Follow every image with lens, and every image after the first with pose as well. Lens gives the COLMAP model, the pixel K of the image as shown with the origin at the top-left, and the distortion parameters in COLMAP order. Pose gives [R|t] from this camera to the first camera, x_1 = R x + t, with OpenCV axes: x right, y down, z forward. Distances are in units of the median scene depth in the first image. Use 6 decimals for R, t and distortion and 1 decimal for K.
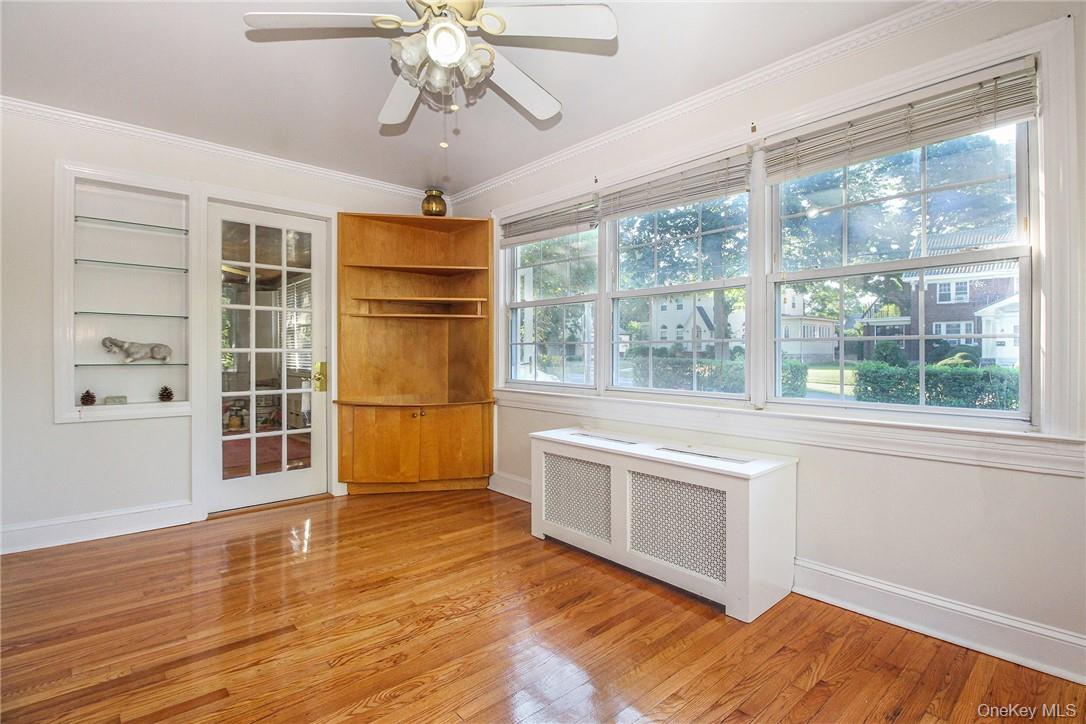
lens RADIAL K [[521.5, 0, 550.2], [0, 521.5, 352.9], [0, 0, 1]] dist [-0.017944, -0.002343]
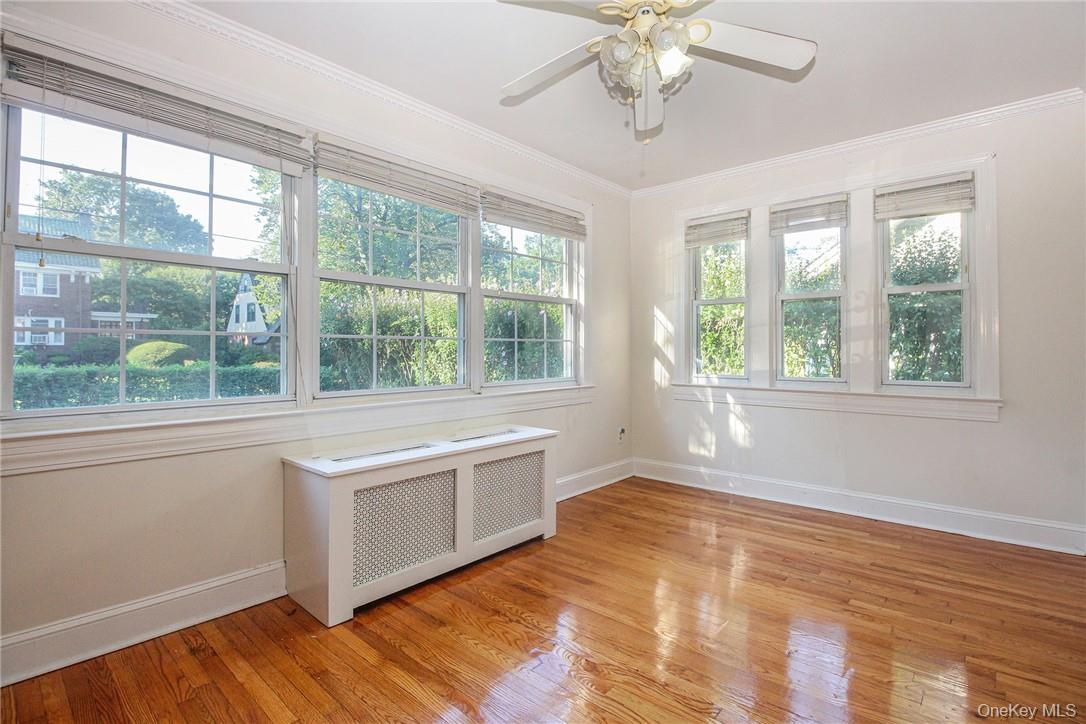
lens RADIAL K [[521.5, 0, 549.9], [0, 521.5, 358.6], [0, 0, 1]] dist [-0.017944, -0.002343]
pose [[-0.120242, -0.018629, 0.992570, -0.863142], [0.005530, 0.999796, 0.019434, -0.002127], [-0.992729, 0.007826, -0.120115, 0.965502]]
